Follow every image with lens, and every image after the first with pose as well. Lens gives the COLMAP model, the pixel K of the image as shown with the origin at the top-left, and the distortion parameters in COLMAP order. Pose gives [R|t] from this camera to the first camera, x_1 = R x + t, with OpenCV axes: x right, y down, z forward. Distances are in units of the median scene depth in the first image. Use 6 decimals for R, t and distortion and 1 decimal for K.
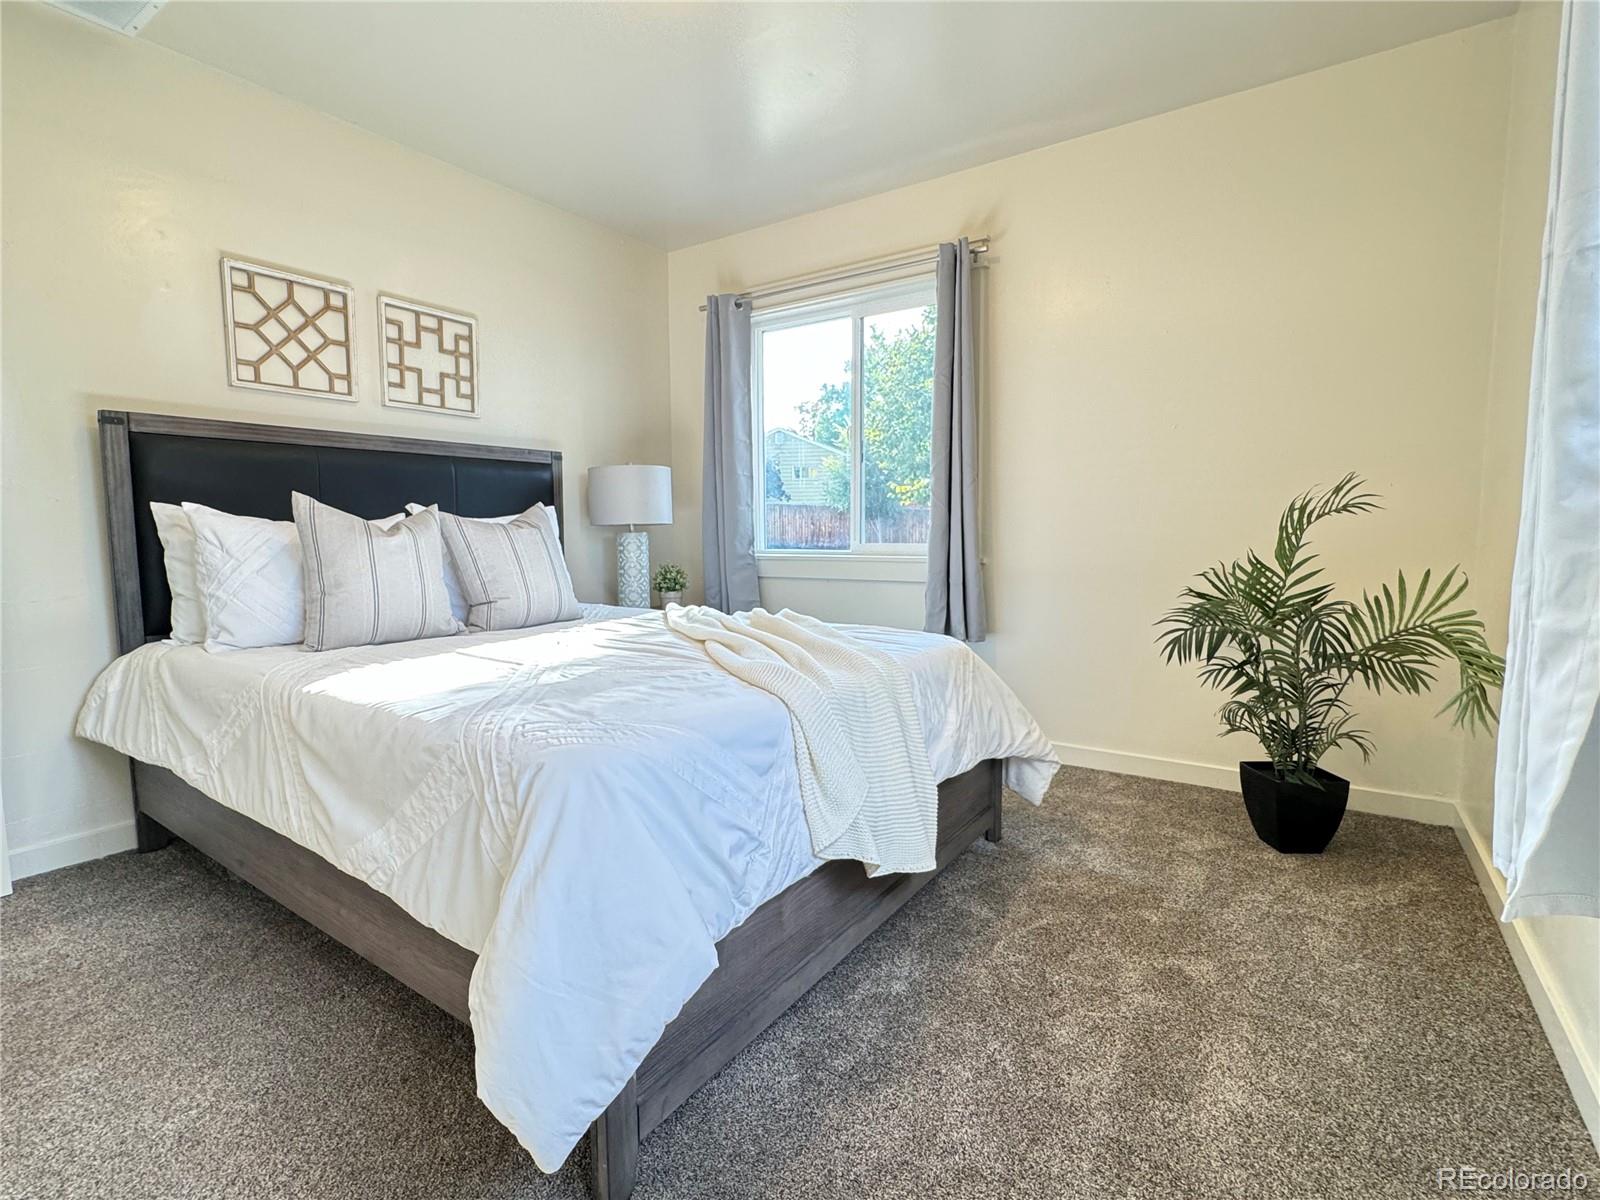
lens RADIAL K [[767.6, 0, 796.7], [0, 767.6, 597.6], [0, 0, 1]] dist [-0.001230, 0.001889]
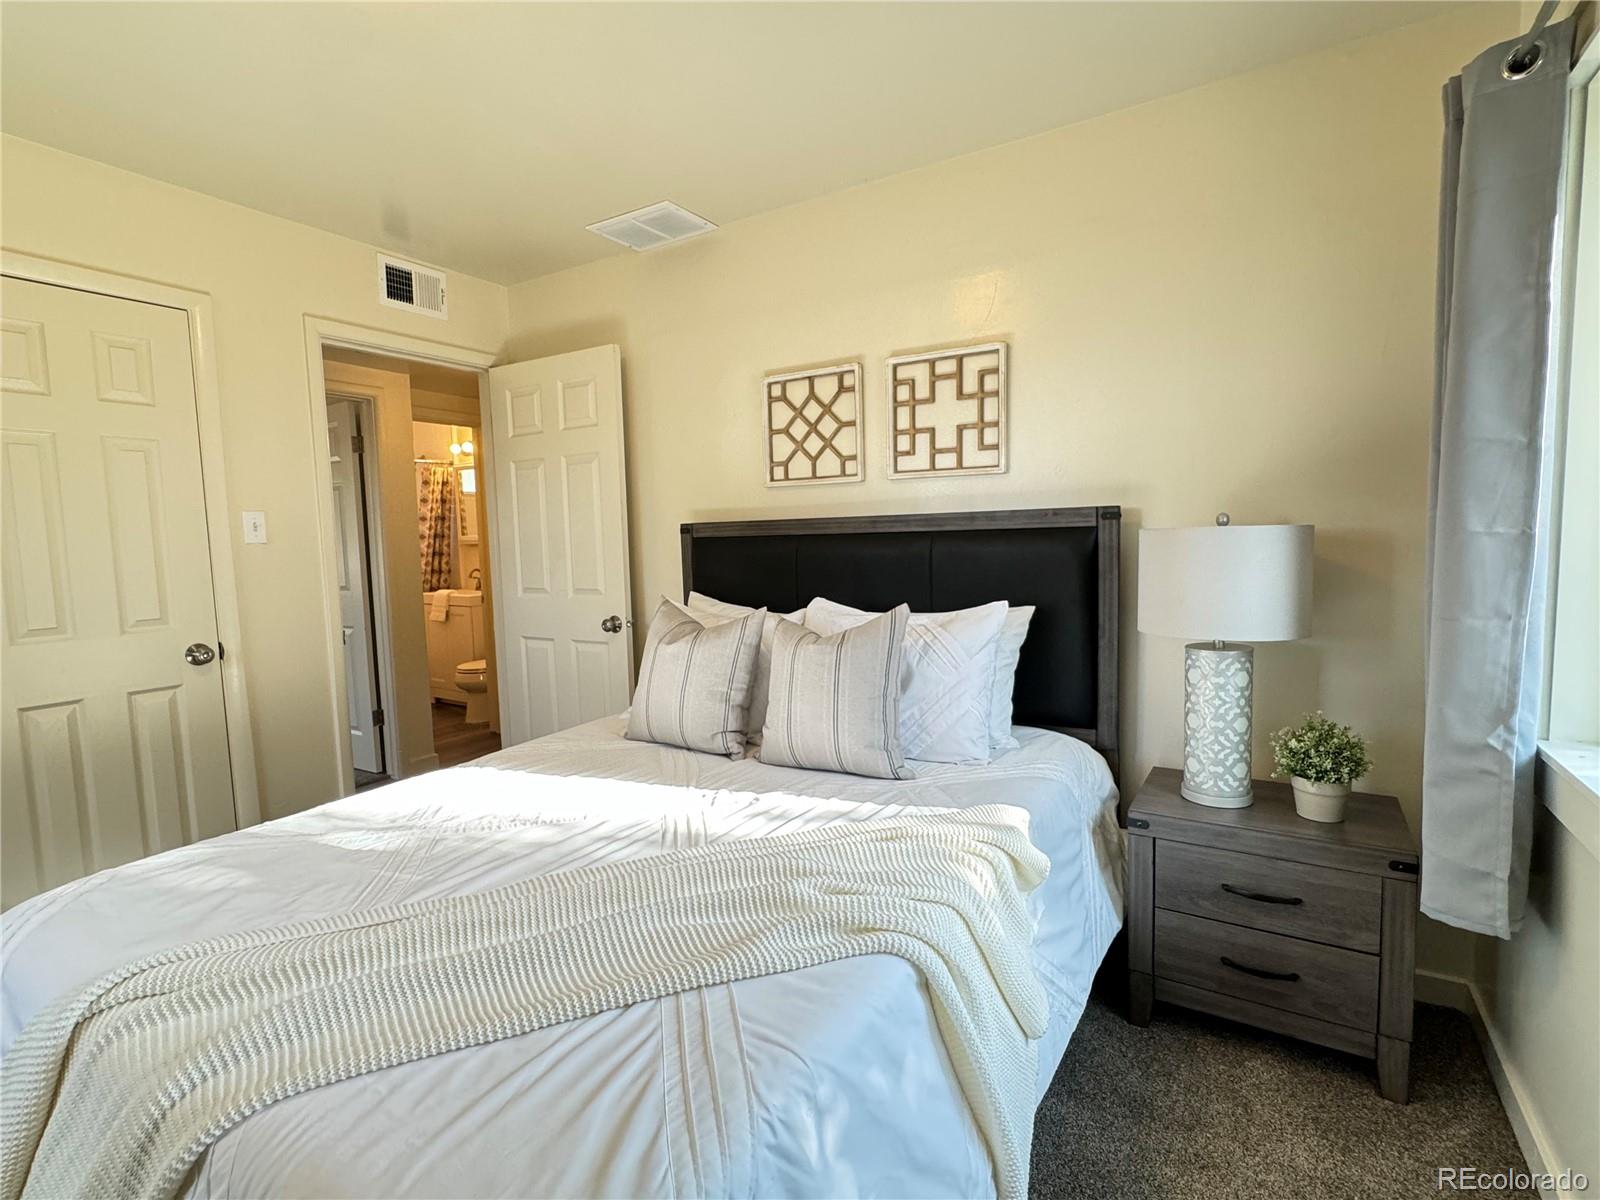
lens RADIAL K [[767.6, 0, 800.1], [0, 767.6, 600.3], [0, 0, 1]] dist [-0.001230, 0.001889]
pose [[0.054982, 0.096336, -0.993829, 0.362875], [-0.062369, 0.993722, 0.092875, -0.183292], [0.996538, 0.056877, 0.060646, 0.834947]]
